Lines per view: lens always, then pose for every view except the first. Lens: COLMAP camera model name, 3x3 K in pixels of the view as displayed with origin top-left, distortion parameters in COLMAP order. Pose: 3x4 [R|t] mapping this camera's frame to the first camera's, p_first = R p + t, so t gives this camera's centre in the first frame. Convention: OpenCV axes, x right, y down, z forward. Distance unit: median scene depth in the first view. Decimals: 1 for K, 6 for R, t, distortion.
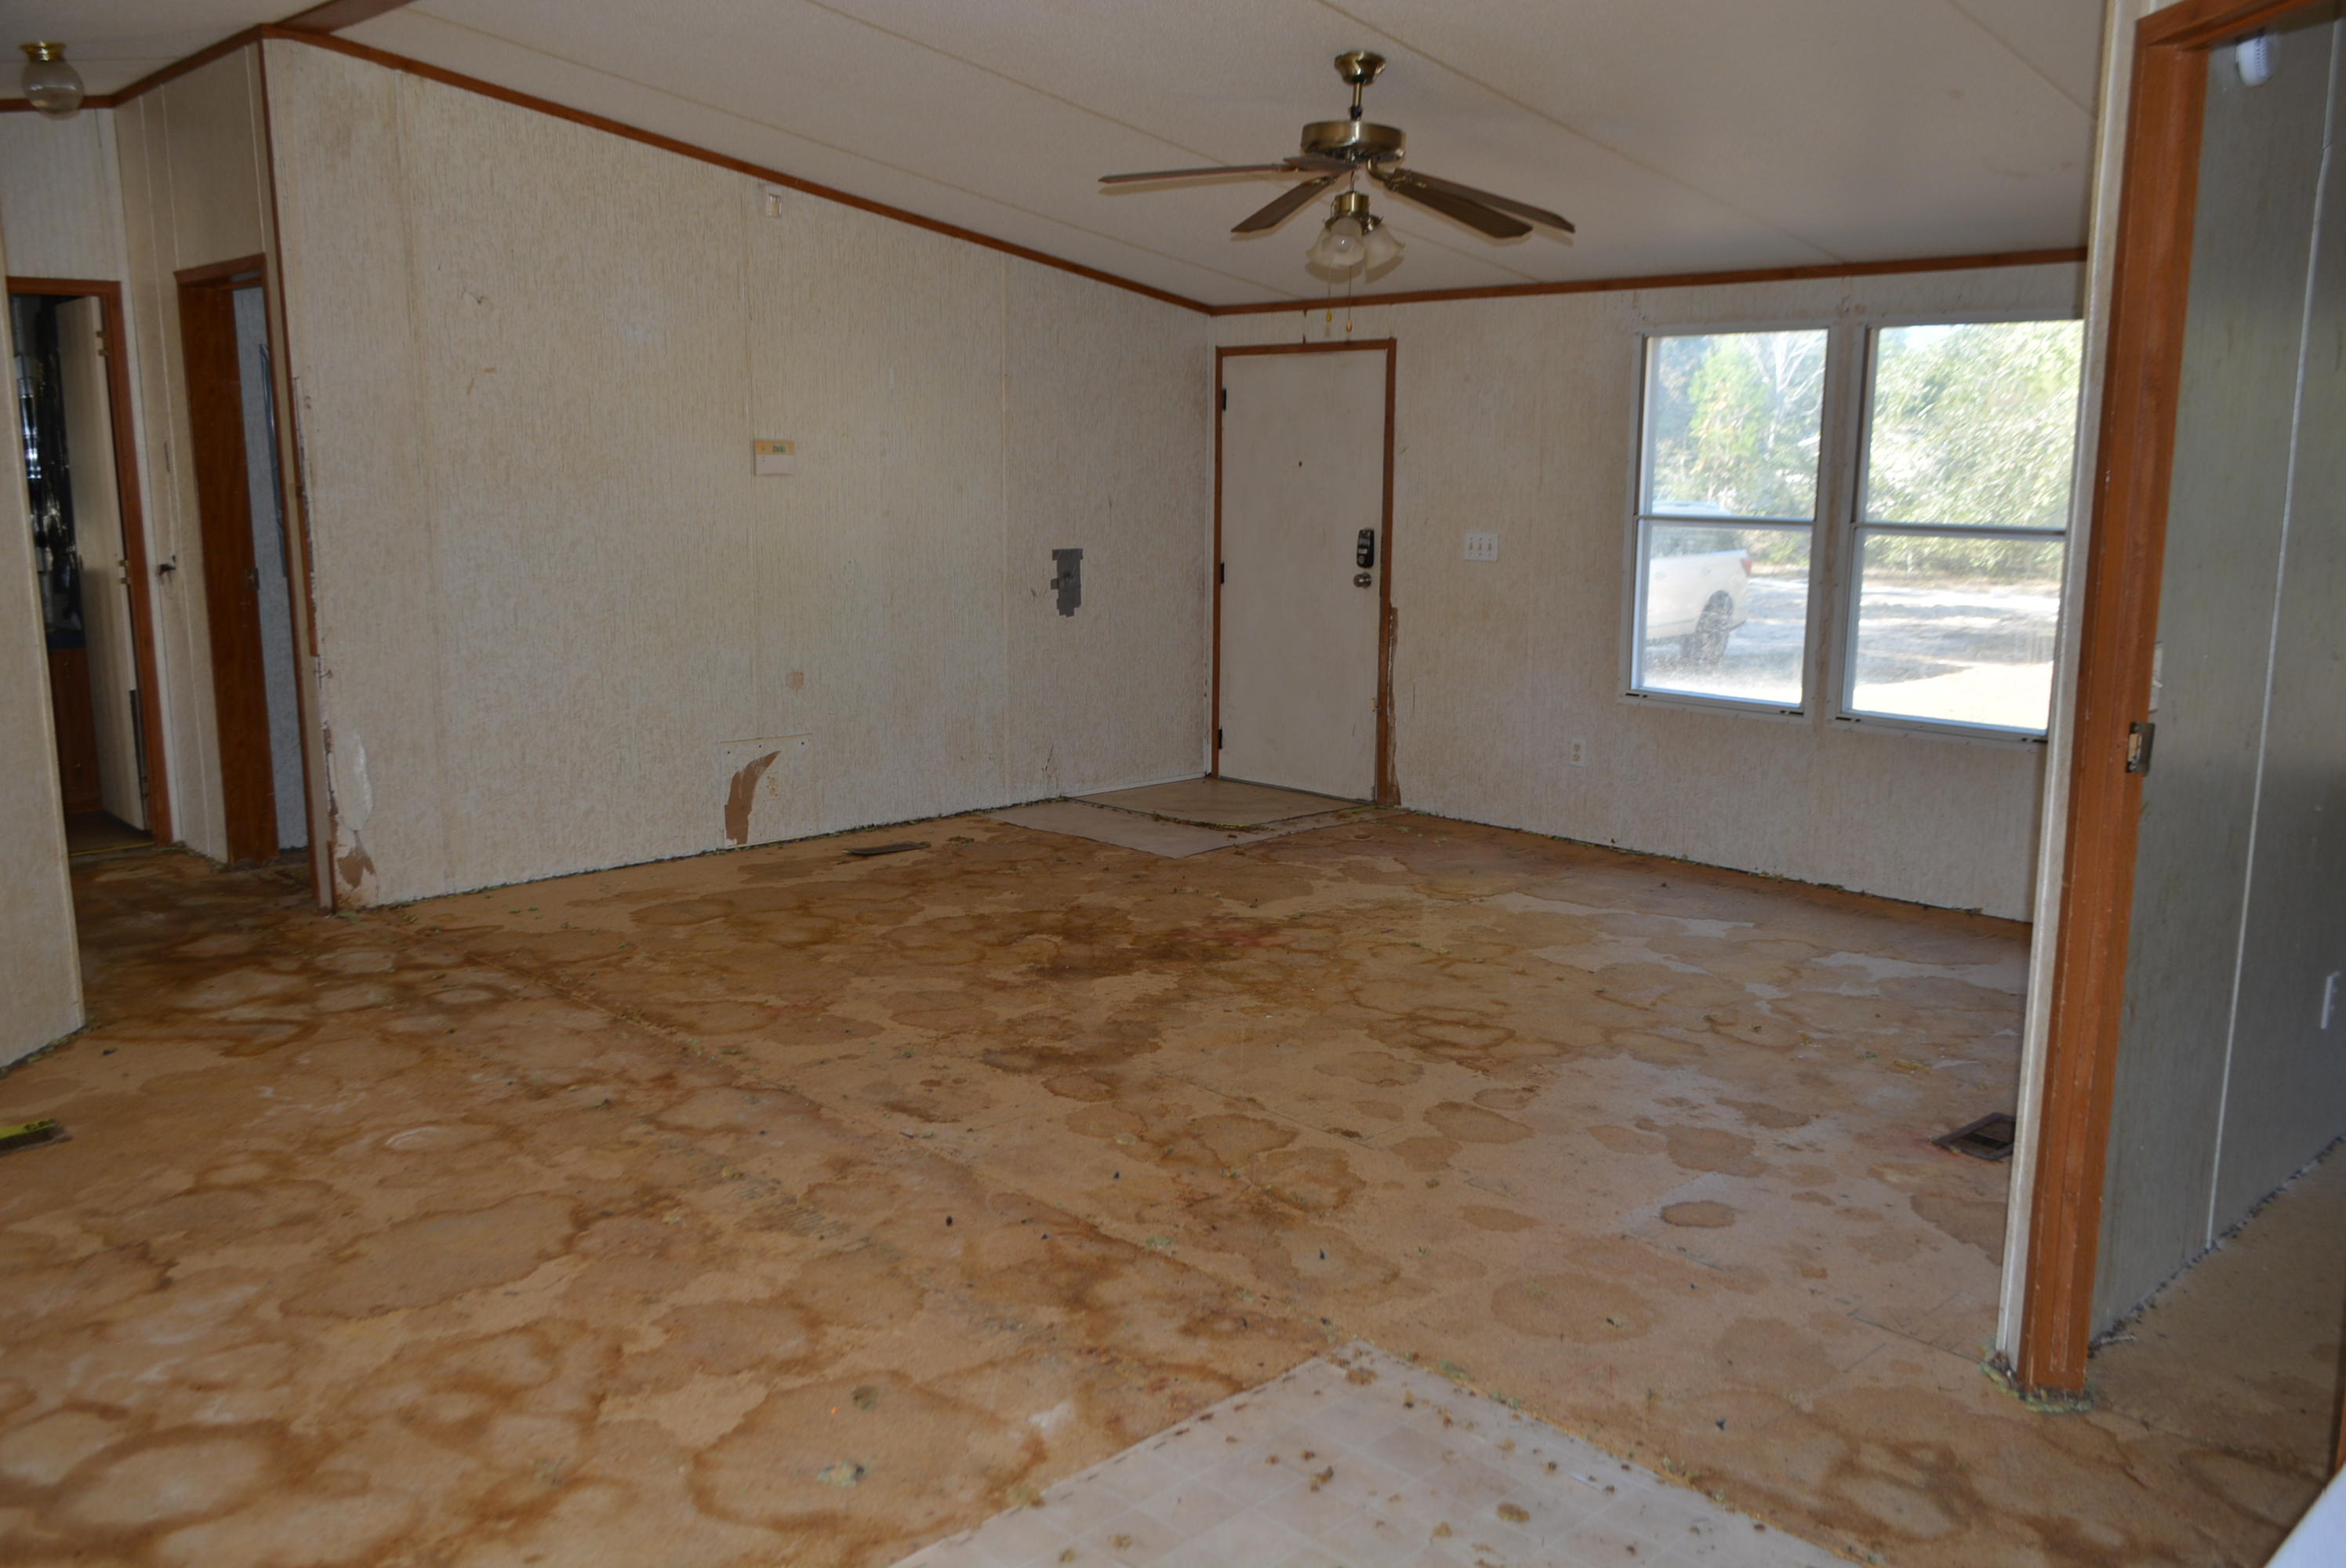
lens RADIAL K [[1889.9, 0, 1154.6], [0, 1889.9, 801.8], [0, 0, 1]] dist [-0.005280, 0.004972]
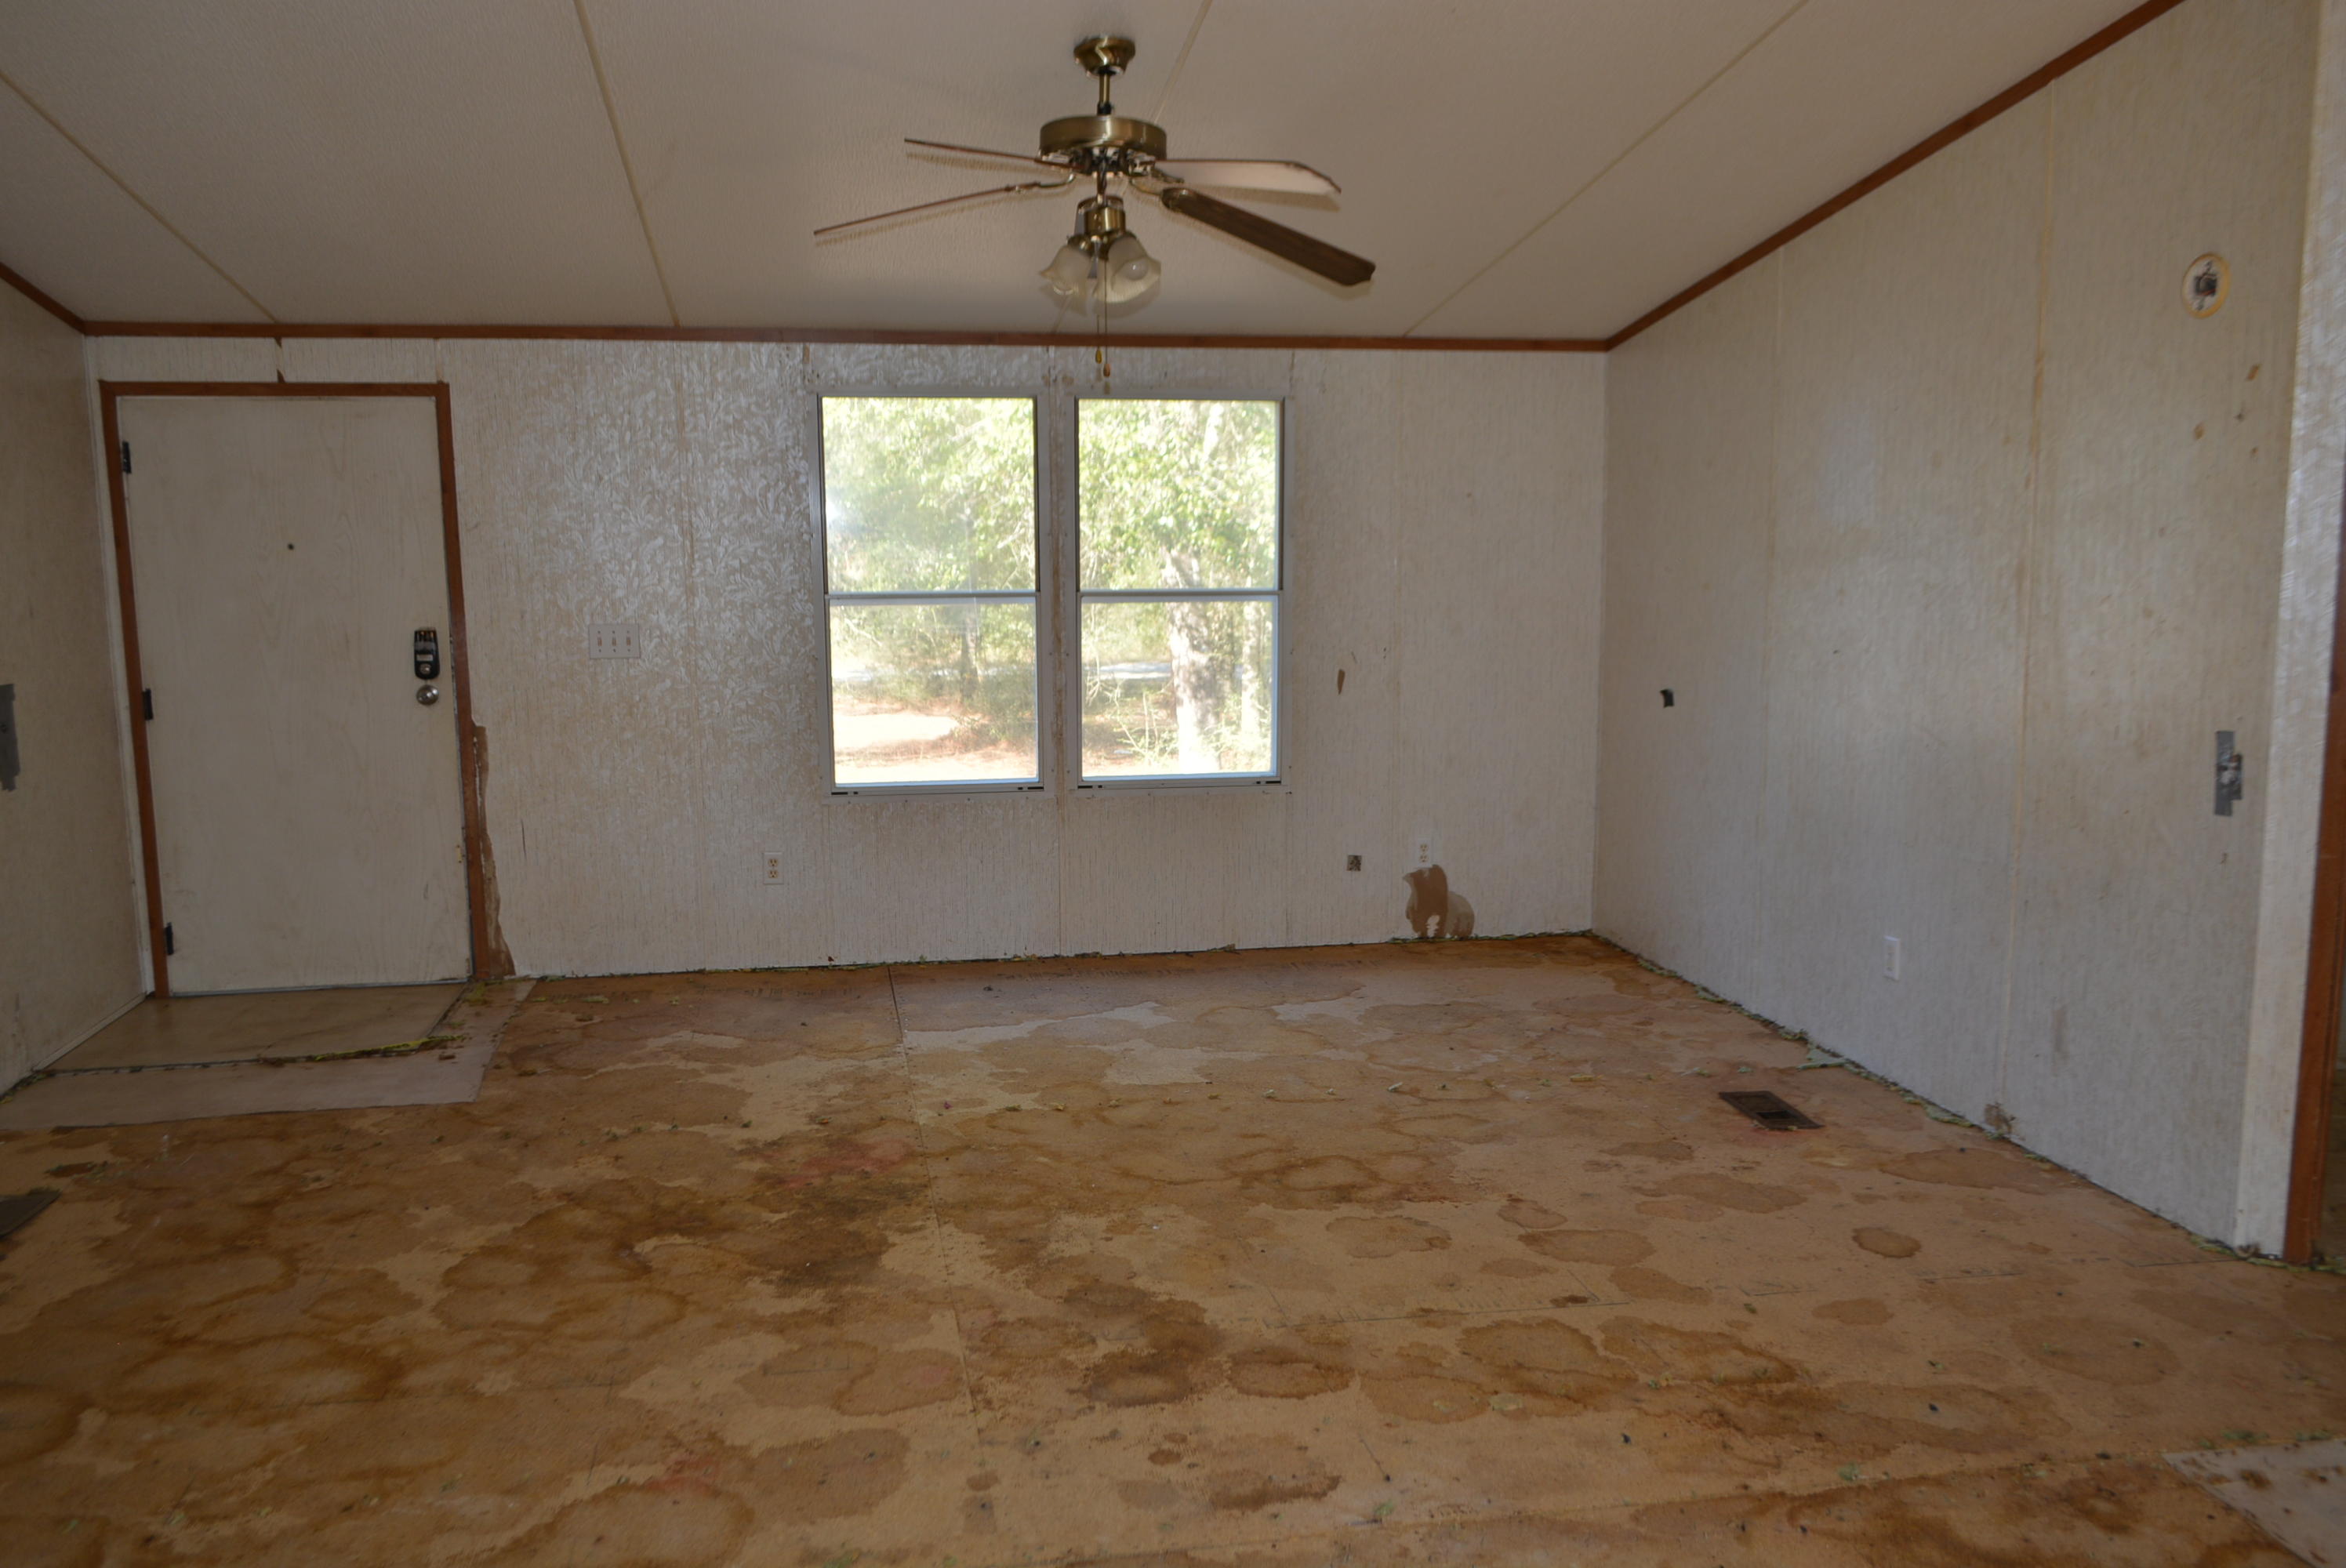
lens RADIAL K [[1889.9, 0, 1154.6], [0, 1889.9, 801.8], [0, 0, 1]] dist [-0.005280, 0.004972]
pose [[0.568005, -0.130260, 0.812652, -0.533820], [0.162618, 0.985693, 0.044335, -0.093197], [-0.806800, 0.106969, 0.581060, 0.494649]]
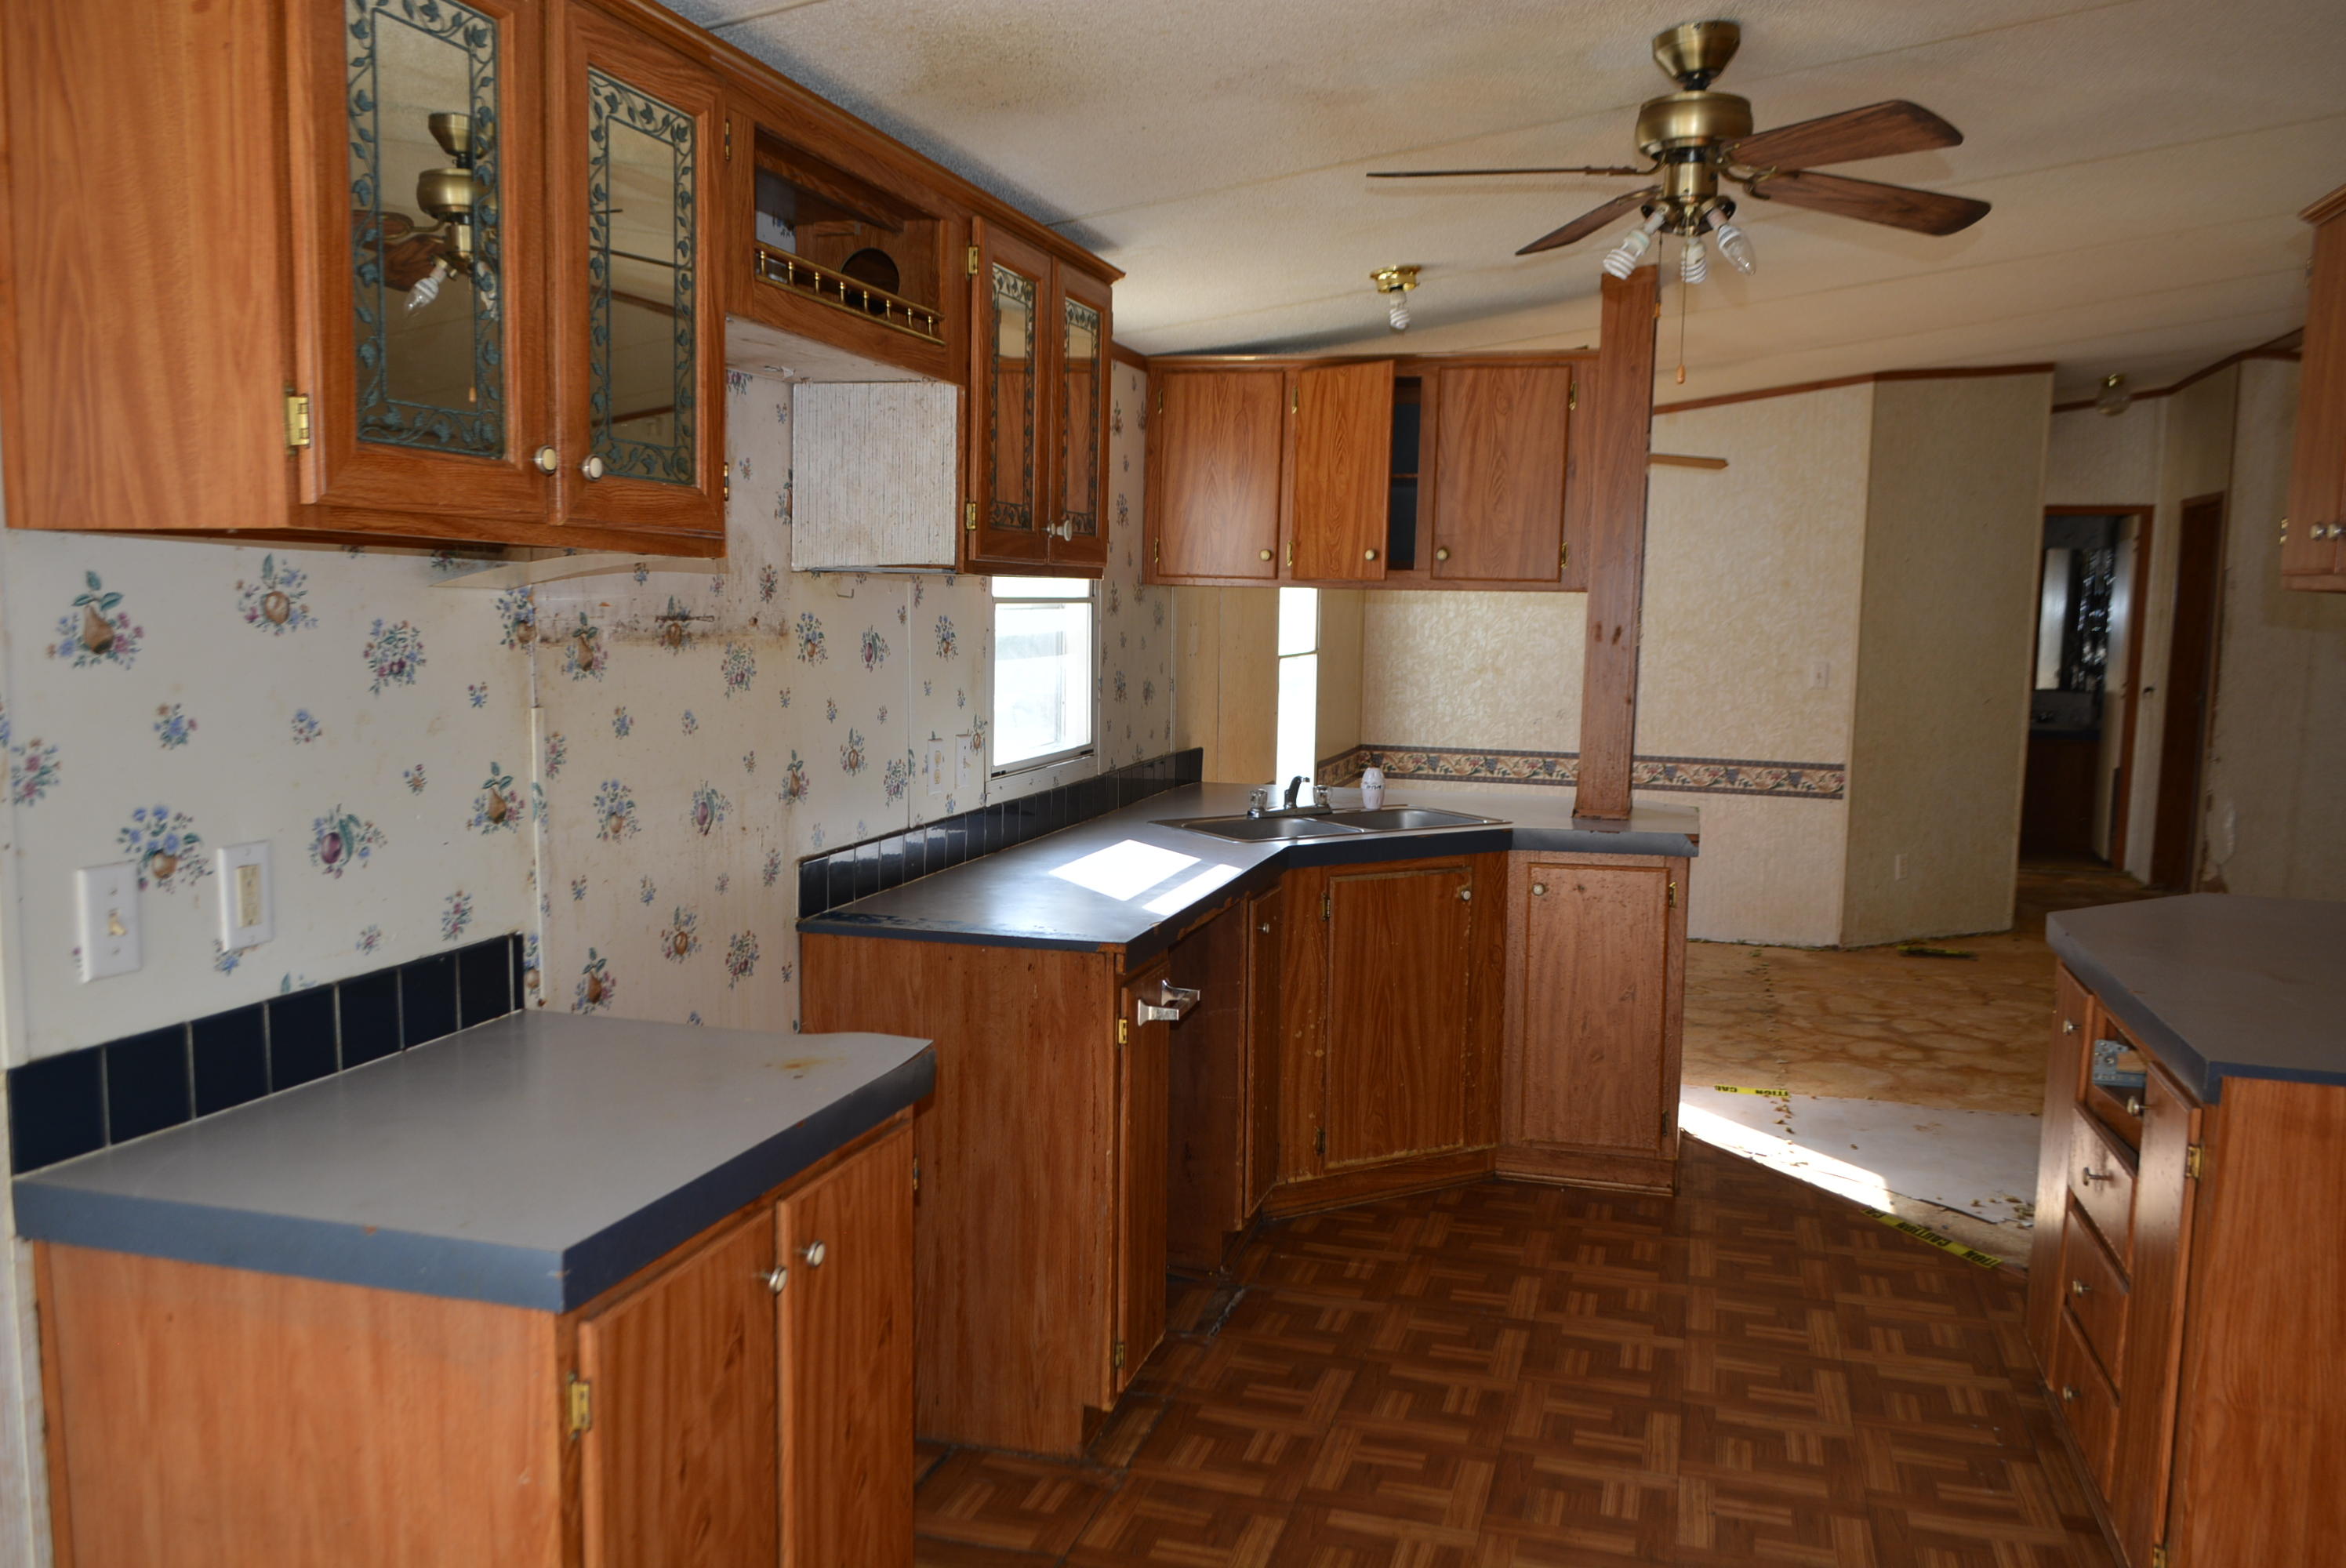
lens RADIAL K [[1868.6, 0, 1161.7], [0, 1868.6, 794.8], [0, 0, 1]] dist [-0.005107, 0.004533]
pose [[0.496029, 0.103122, -0.862161, 0.510020], [-0.178247, 0.983869, 0.015128, 0.103064], [0.849814, 0.146174, 0.506409, -0.559964]]
